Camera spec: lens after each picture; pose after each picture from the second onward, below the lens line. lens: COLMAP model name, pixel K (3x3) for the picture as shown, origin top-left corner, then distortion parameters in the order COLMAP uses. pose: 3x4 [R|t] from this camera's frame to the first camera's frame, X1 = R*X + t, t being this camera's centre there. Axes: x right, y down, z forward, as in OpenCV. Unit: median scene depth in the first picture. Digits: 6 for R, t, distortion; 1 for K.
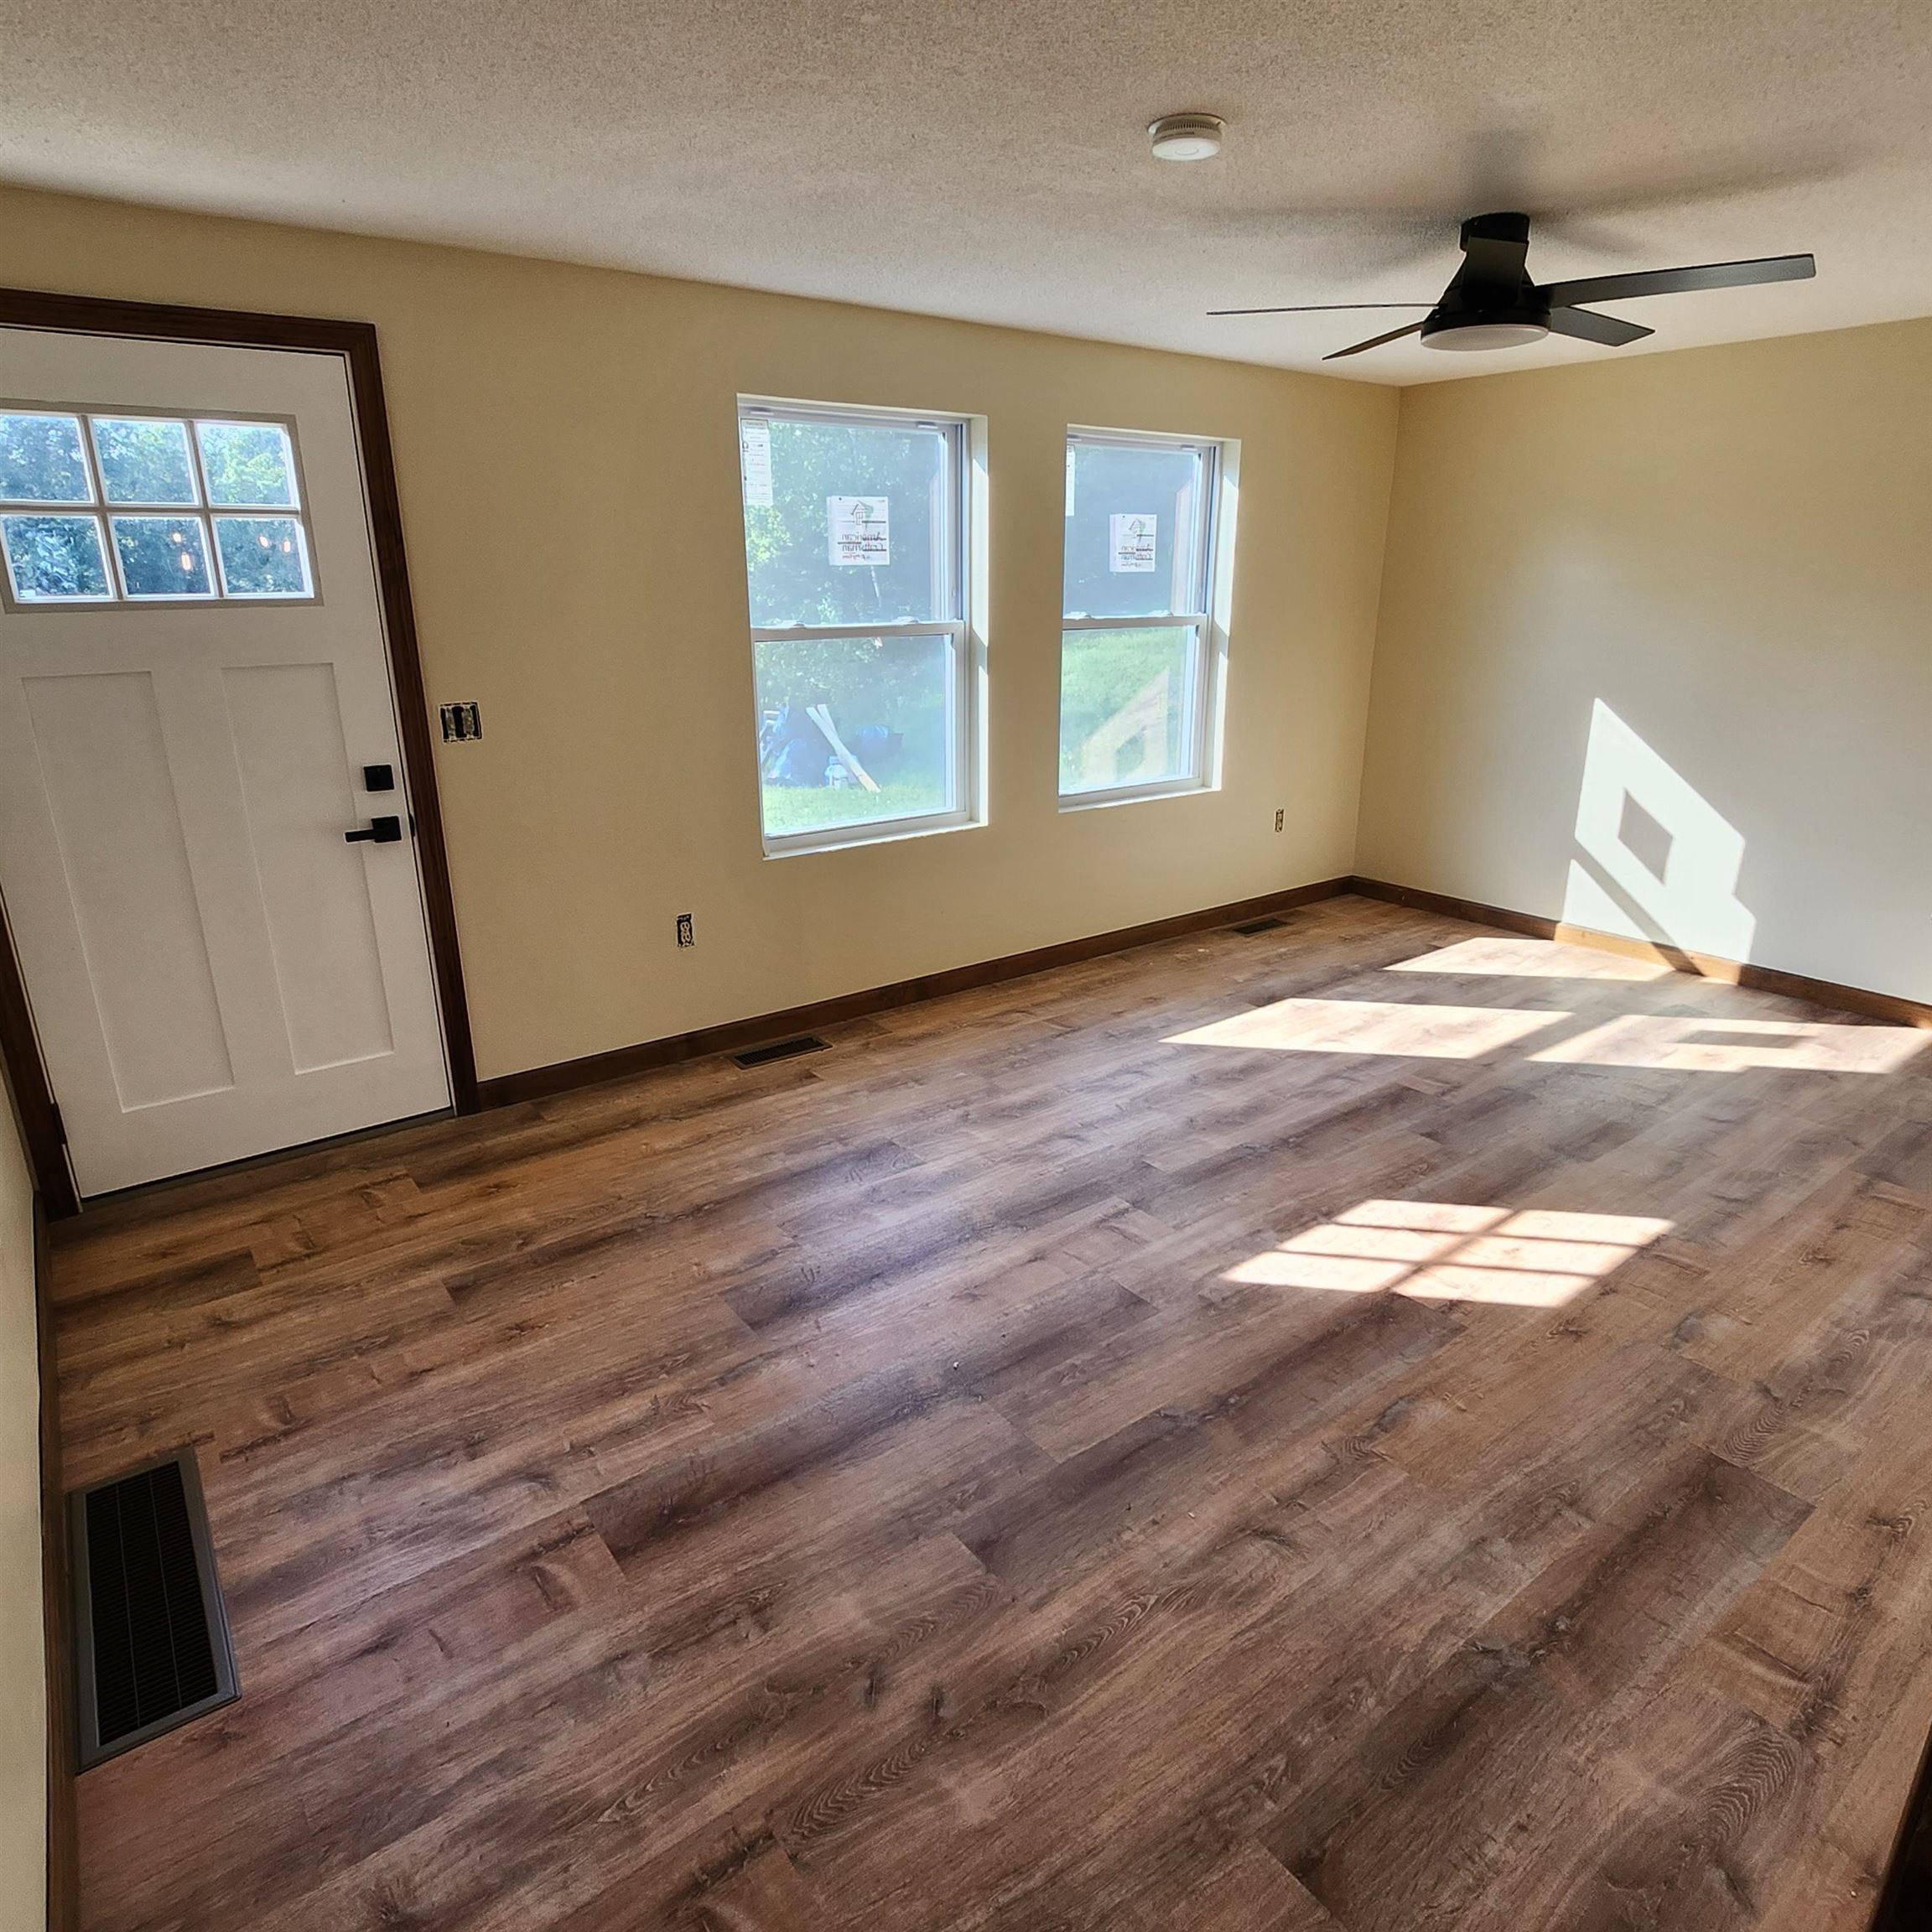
lens RADIAL K [[1196.1, 0, 960.1], [0, 1196.1, 965.8], [0, 0, 1]] dist [-0.012924, 0.003743]
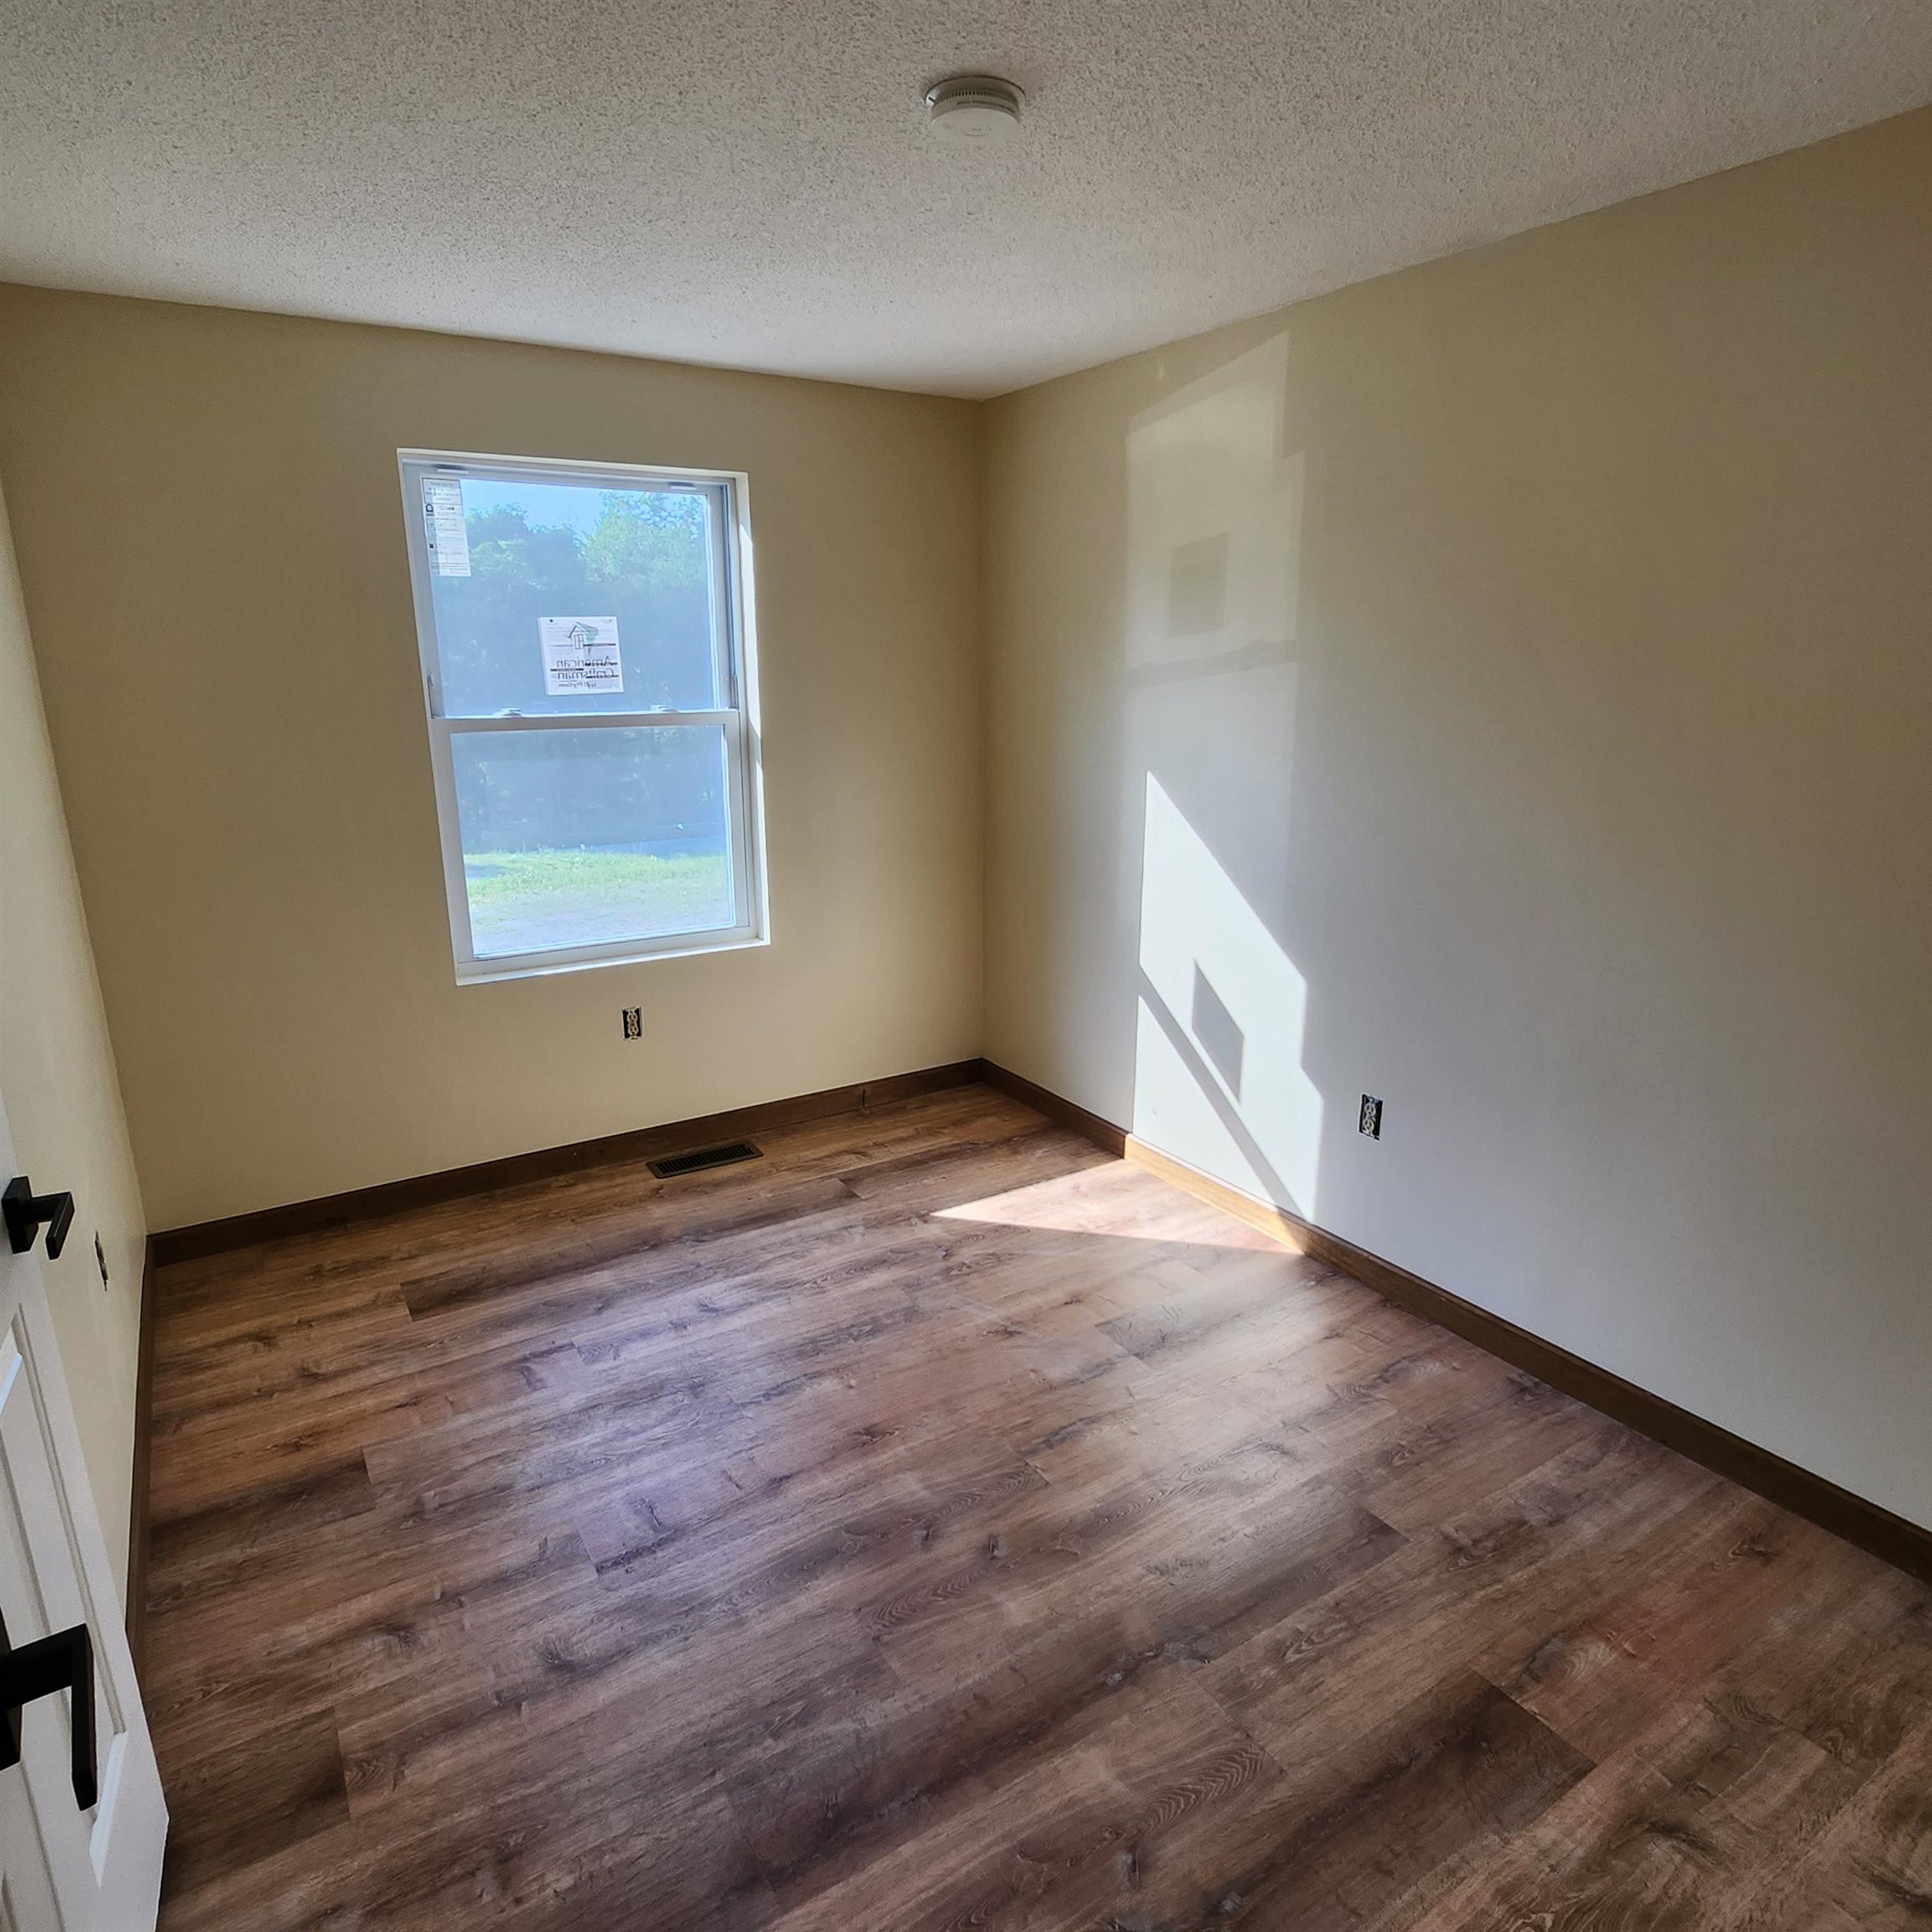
lens RADIAL K [[1204.3, 0, 966.5], [0, 1204.3, 974.0], [0, 0, 1]] dist [-0.008951, -0.001476]
pose [[0.997333, 0.023083, -0.069232, 0.188460], [-0.026853, 0.998178, -0.054032, -0.045941], [0.067859, 0.055747, 0.996136, 0.133419]]
